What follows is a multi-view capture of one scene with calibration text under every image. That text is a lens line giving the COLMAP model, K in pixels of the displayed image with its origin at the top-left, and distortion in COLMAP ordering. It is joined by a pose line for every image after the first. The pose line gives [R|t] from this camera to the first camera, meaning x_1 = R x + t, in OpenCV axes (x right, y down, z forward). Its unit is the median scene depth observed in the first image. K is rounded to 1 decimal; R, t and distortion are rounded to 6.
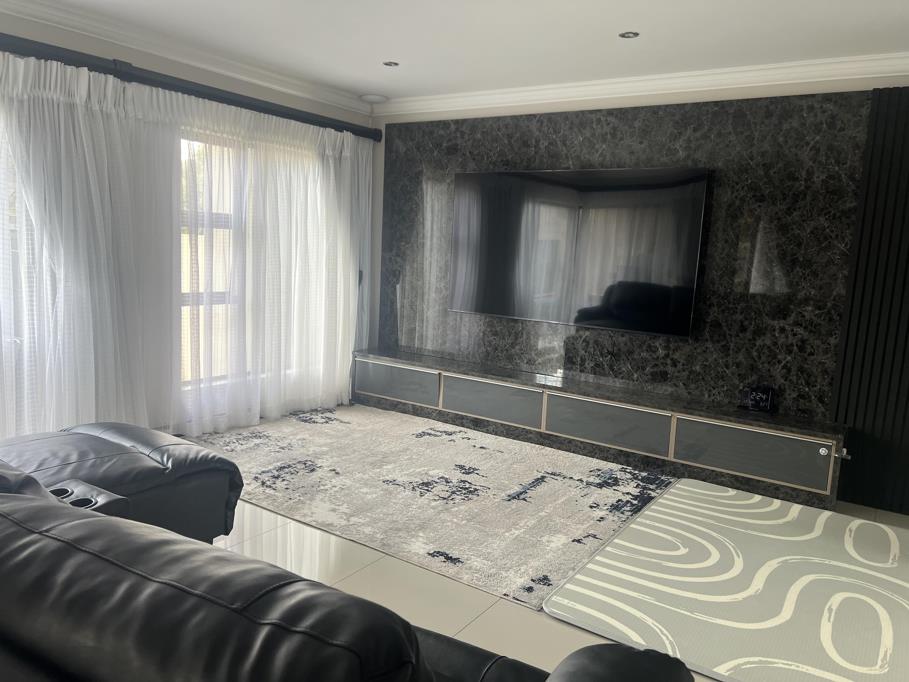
lens RADIAL K [[675.9, 0, 454.5], [0, 675.9, 341.0], [0, 0, 1]] dist [0.106283, -0.149548]
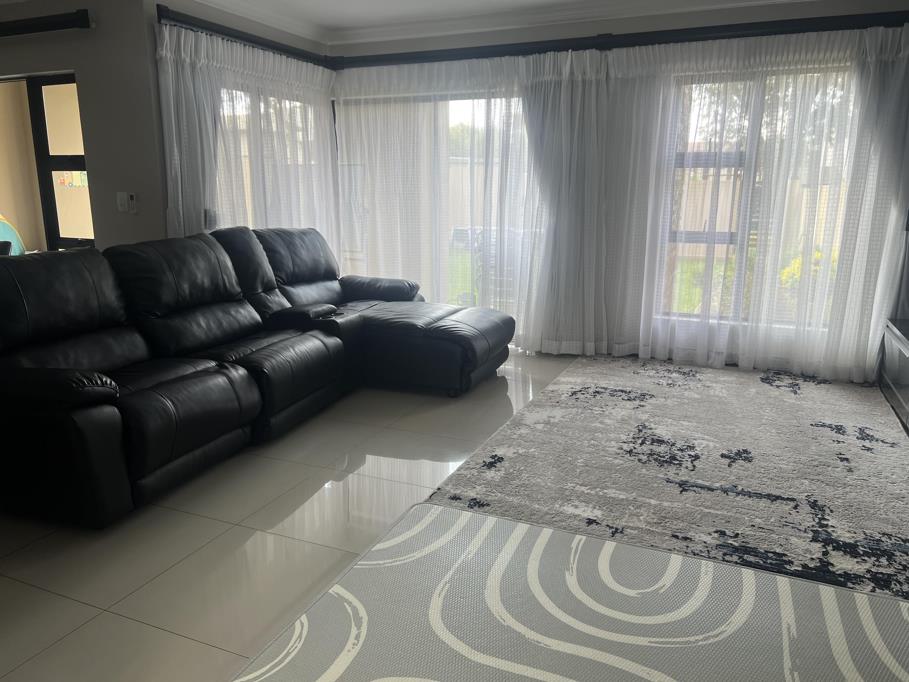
lens RADIAL K [[675.9, 0, 454.5], [0, 675.9, 341.0], [0, 0, 1]] dist [0.106283, -0.149548]
pose [[0.186261, 0.170233, -0.967640, 0.733102], [-0.135131, 0.979954, 0.146388, -0.011521], [0.973163, 0.103492, 0.205531, 0.531954]]
